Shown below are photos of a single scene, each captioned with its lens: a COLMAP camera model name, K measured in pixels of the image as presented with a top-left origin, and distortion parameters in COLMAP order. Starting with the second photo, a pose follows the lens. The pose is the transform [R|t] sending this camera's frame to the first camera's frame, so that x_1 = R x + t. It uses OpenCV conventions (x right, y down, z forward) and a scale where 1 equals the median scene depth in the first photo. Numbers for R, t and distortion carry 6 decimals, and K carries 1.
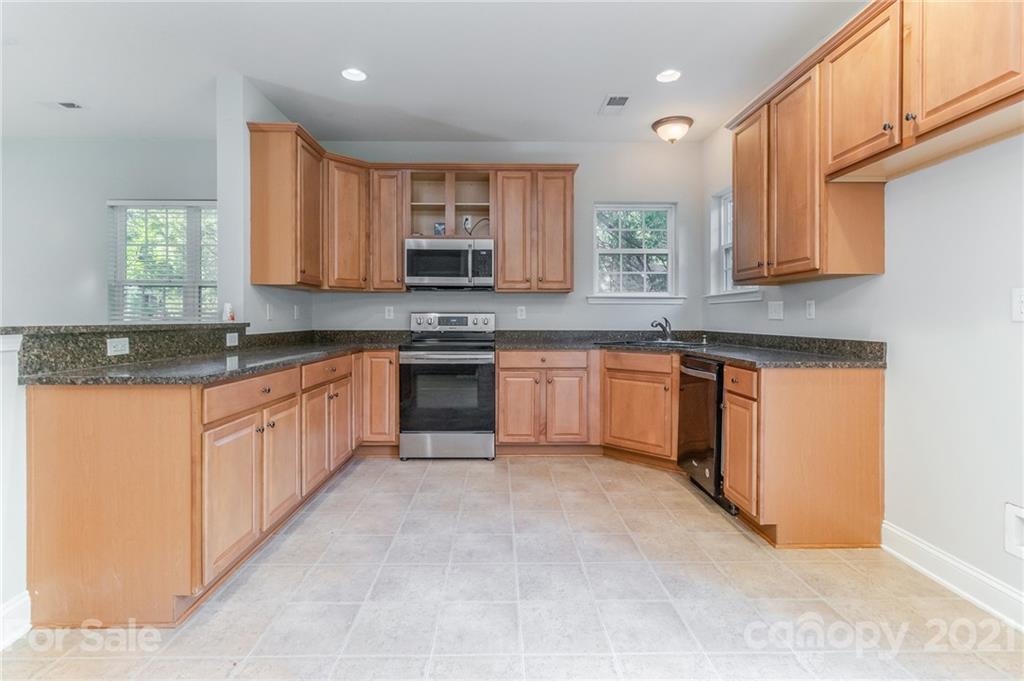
lens RADIAL K [[500.2, 0, 496.2], [0, 500.2, 322.3], [0, 0, 1]] dist [0.019423, 0.003053]
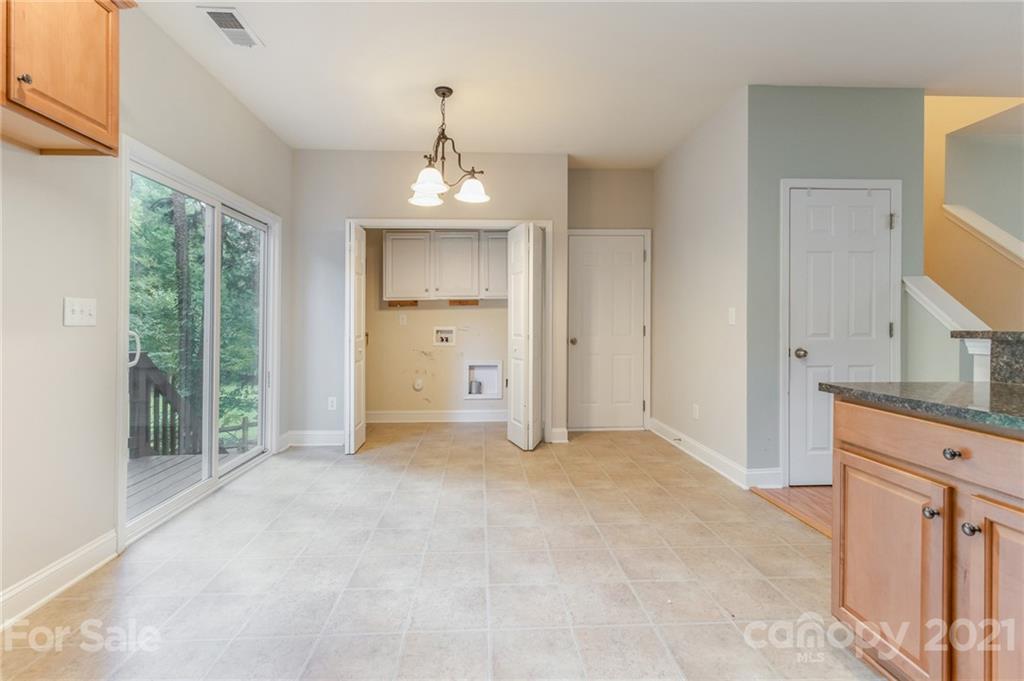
lens RADIAL K [[500.2, 0, 495.5], [0, 500.2, 324.4], [0, 0, 1]] dist [0.019423, 0.003053]
pose [[-0.999381, 0.001164, -0.035148, 0.056212], [0.001121, 0.999999, 0.001245, -0.005579], [0.035150, 0.001205, -0.999381, 1.224268]]
